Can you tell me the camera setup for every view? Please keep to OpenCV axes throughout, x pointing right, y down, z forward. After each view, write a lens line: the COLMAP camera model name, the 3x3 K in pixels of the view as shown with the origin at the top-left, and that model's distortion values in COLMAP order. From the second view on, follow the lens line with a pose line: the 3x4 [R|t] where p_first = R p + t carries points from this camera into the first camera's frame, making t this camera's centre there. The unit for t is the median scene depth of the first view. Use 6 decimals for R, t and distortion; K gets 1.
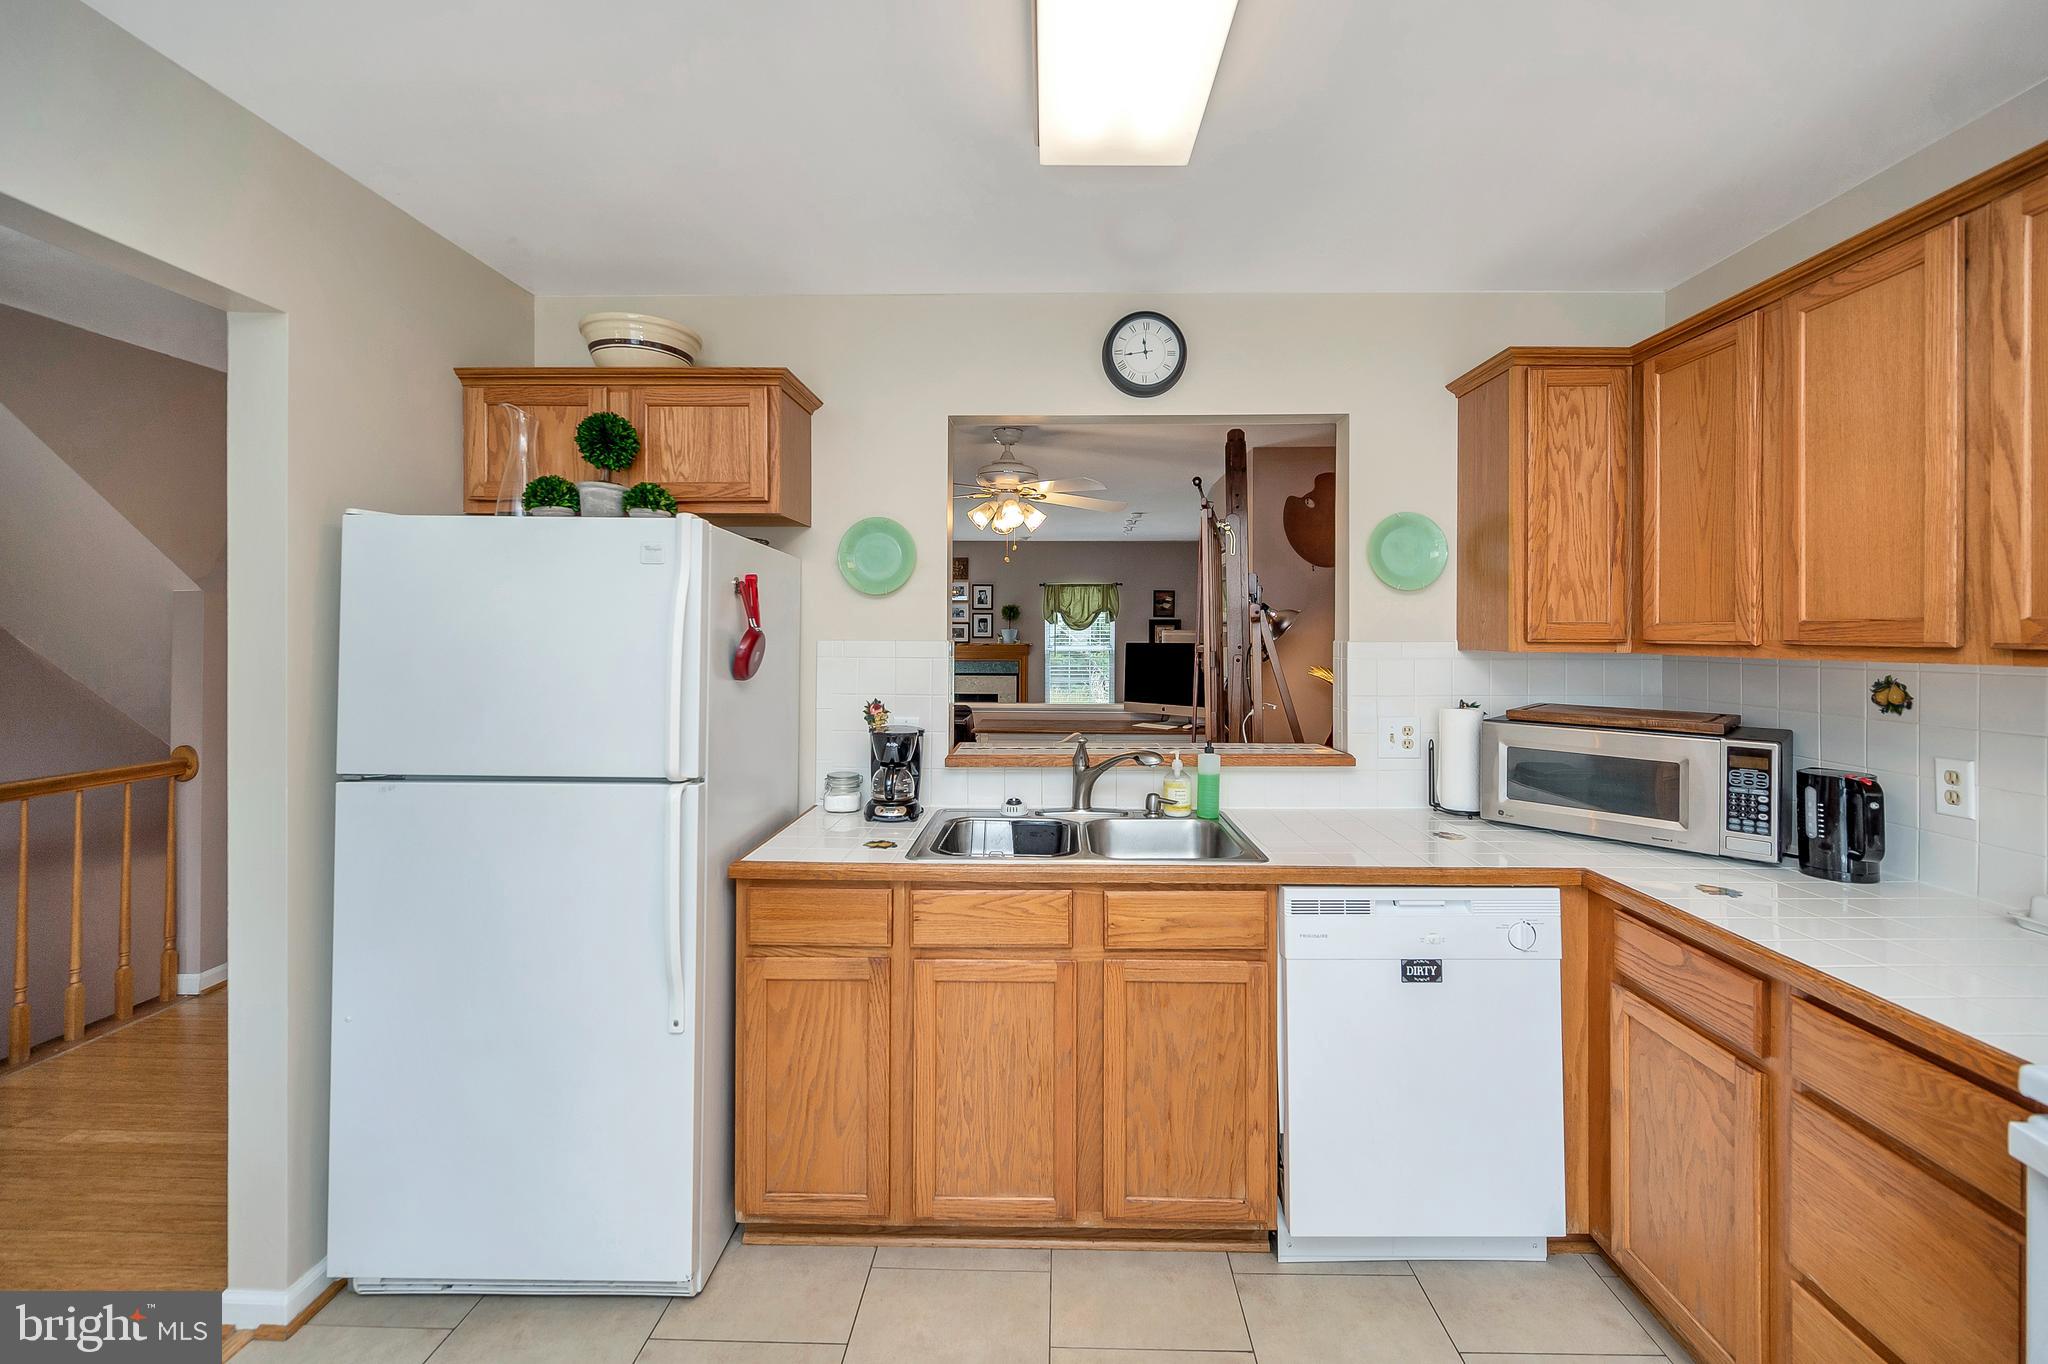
lens RADIAL K [[817.0, 0, 1034.4], [0, 817.0, 627.0], [0, 0, 1]] dist [-0.001096, -0.000209]
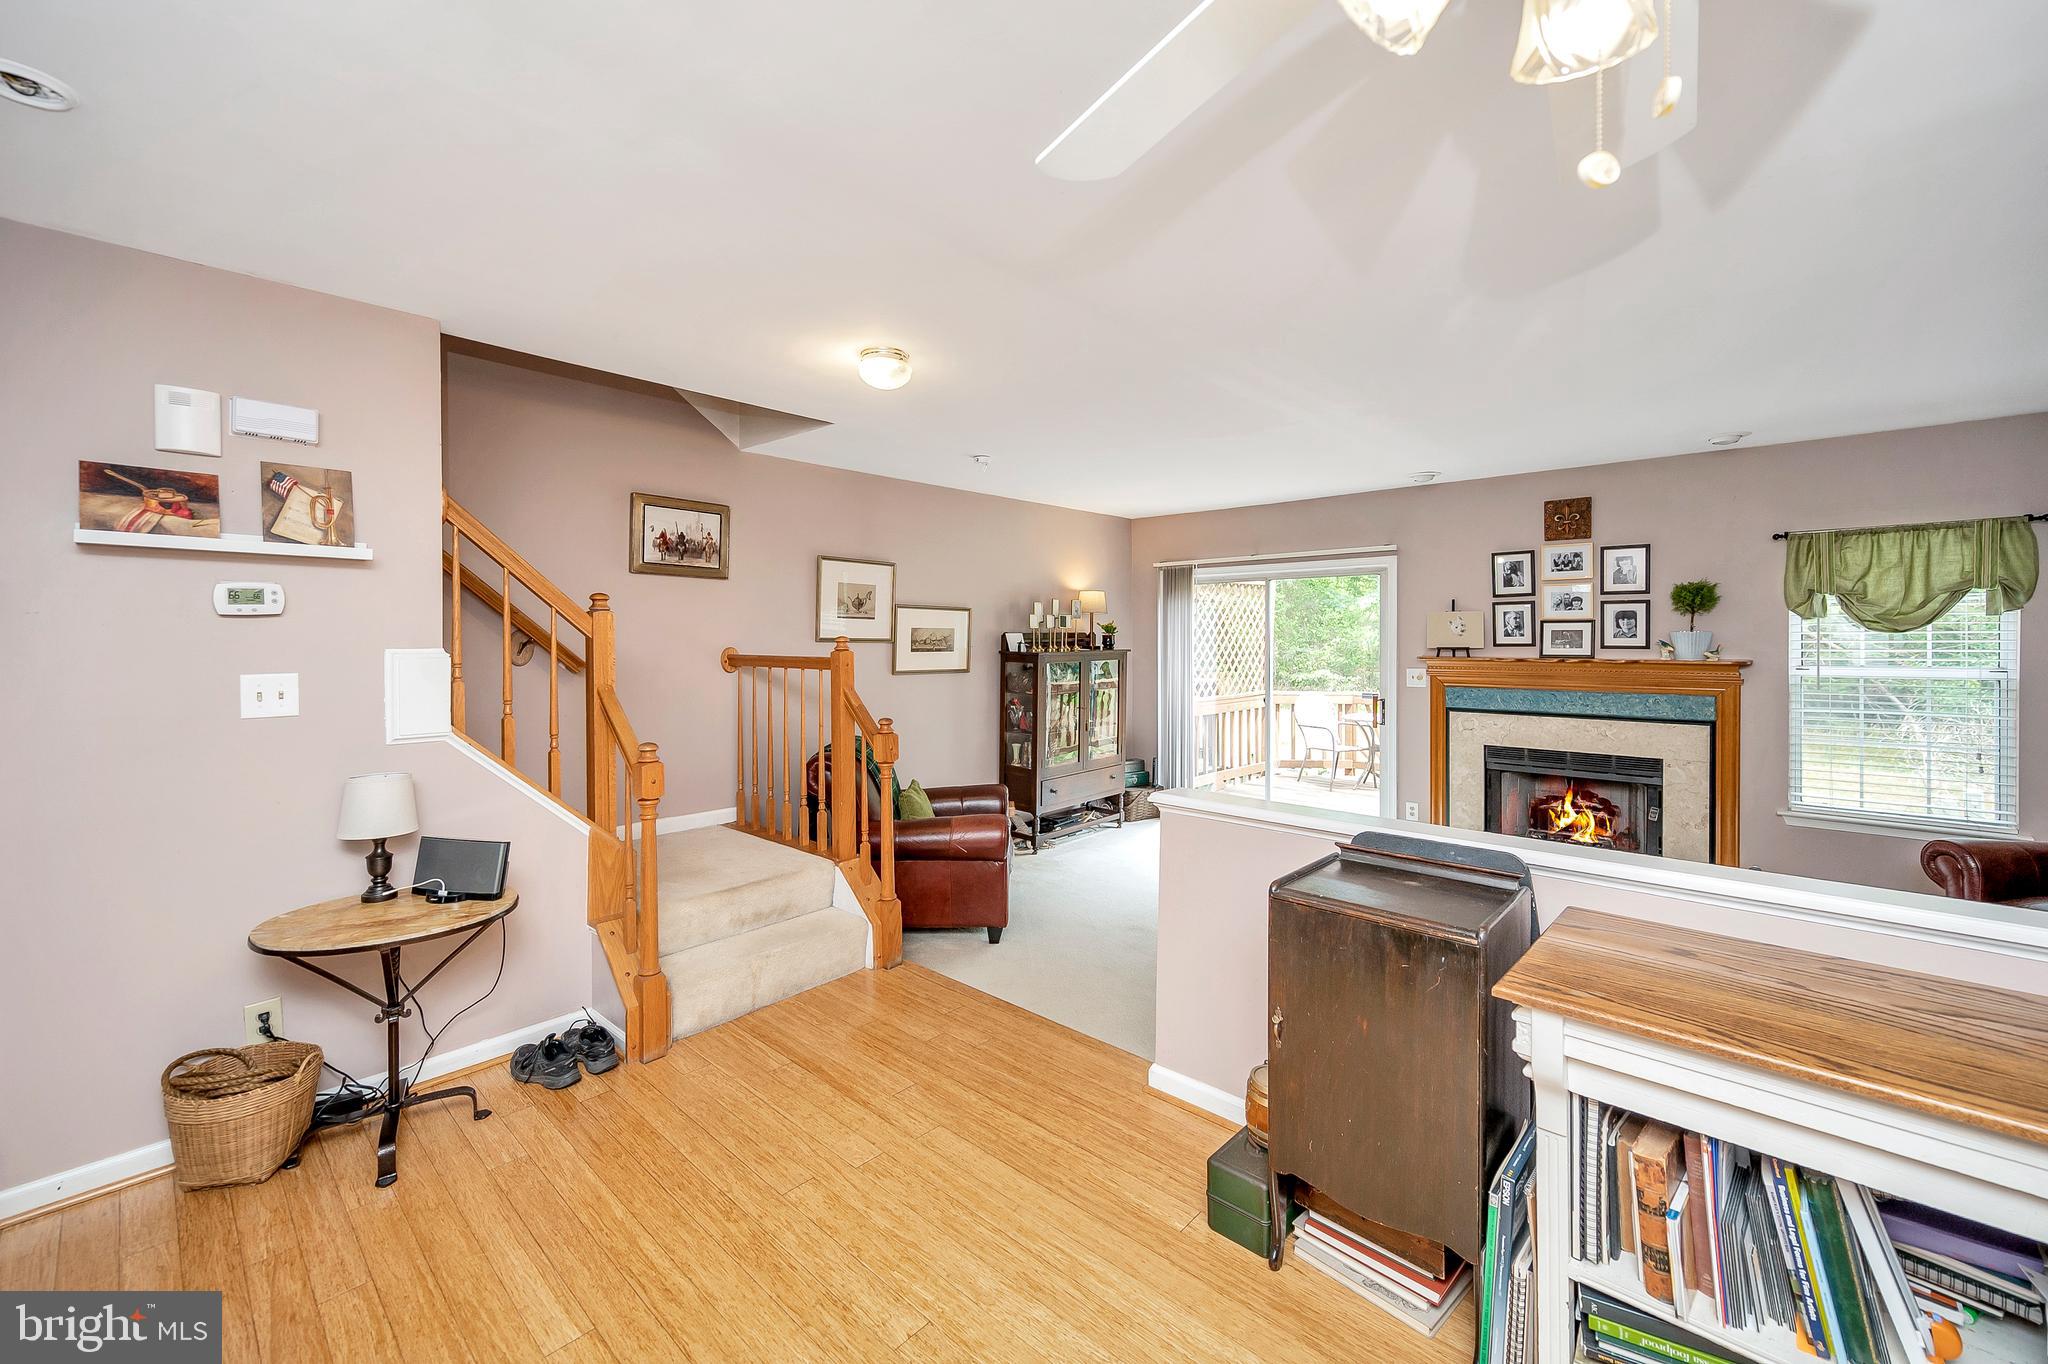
lens RADIAL K [[817.0, 0, 1032.0], [0, 817.0, 644.4], [0, 0, 1]] dist [-0.001096, -0.000209]
pose [[0.740006, 0.002375, -0.672596, 0.006632], [0.007271, 0.999907, 0.011531, 0.001888], [0.672561, -0.013424, 0.739920, 0.365176]]
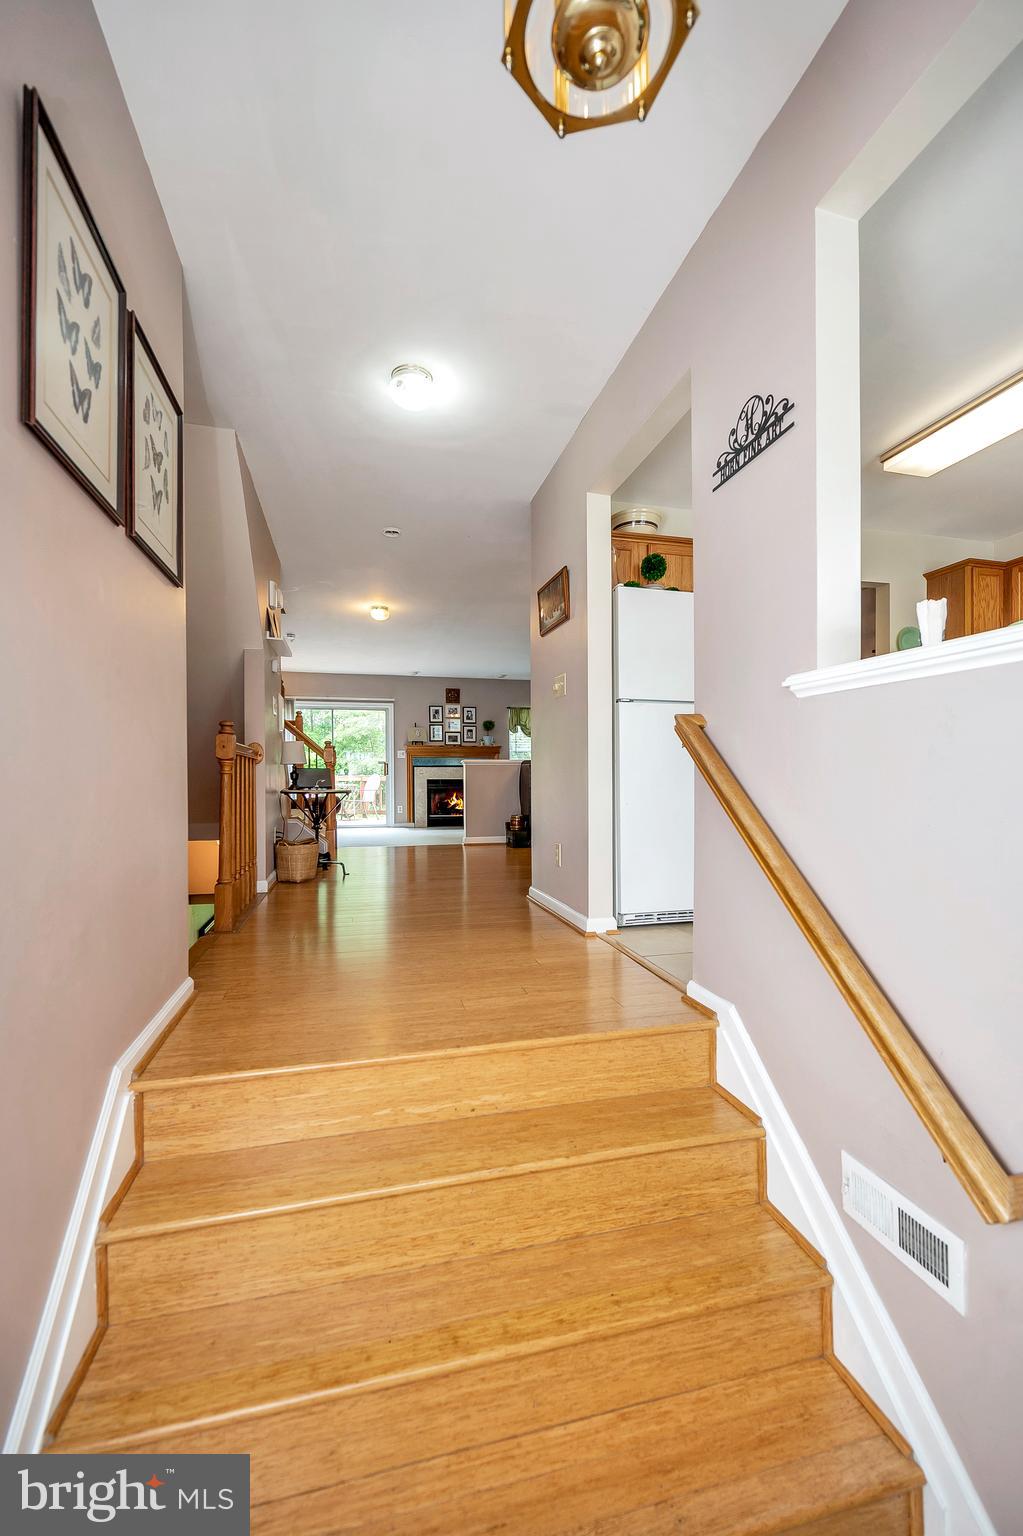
lens RADIAL K [[612.8, 0, 497.3], [0, 612.8, 775.0], [0, 0, 1]] dist [-0.001096, -0.000209]
pose [[0.967441, -0.007440, 0.252987, -0.300636], [0.007167, 0.999972, 0.002000, 0.072085], [-0.252995, -0.000122, 0.967468, -0.106623]]
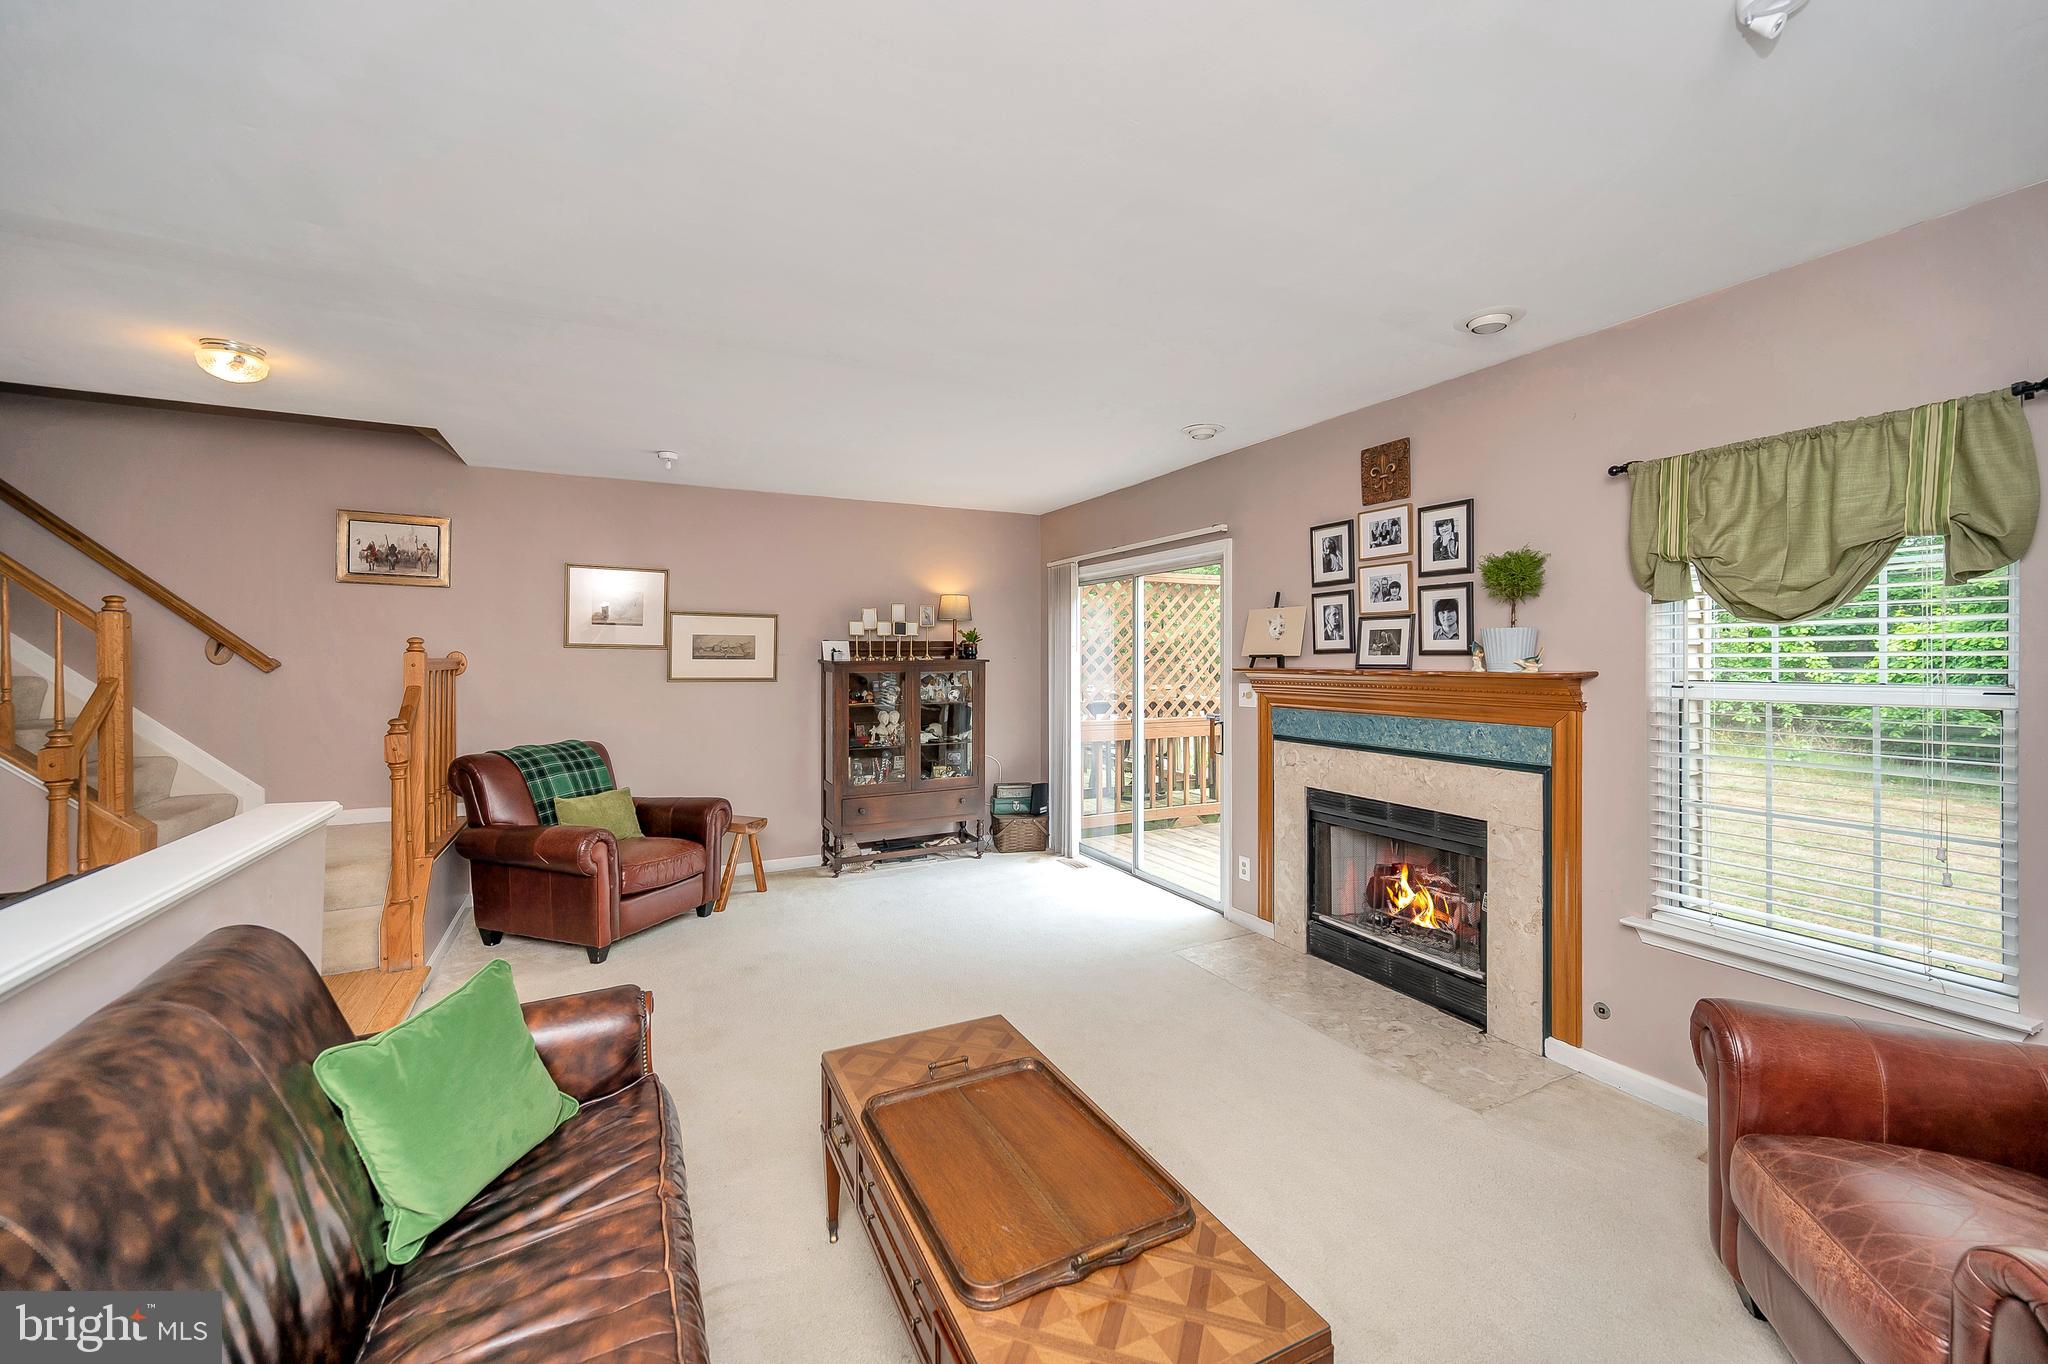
lens RADIAL K [[817.0, 0, 1042.1], [0, 817.0, 660.1], [0, 0, 1]] dist [-0.001096, -0.000209]
pose [[0.462213, 0.000501, -0.886769, 0.168738], [0.005596, 0.999978, 0.003482, 0.013251], [0.886752, -0.006572, 0.462200, 0.683423]]
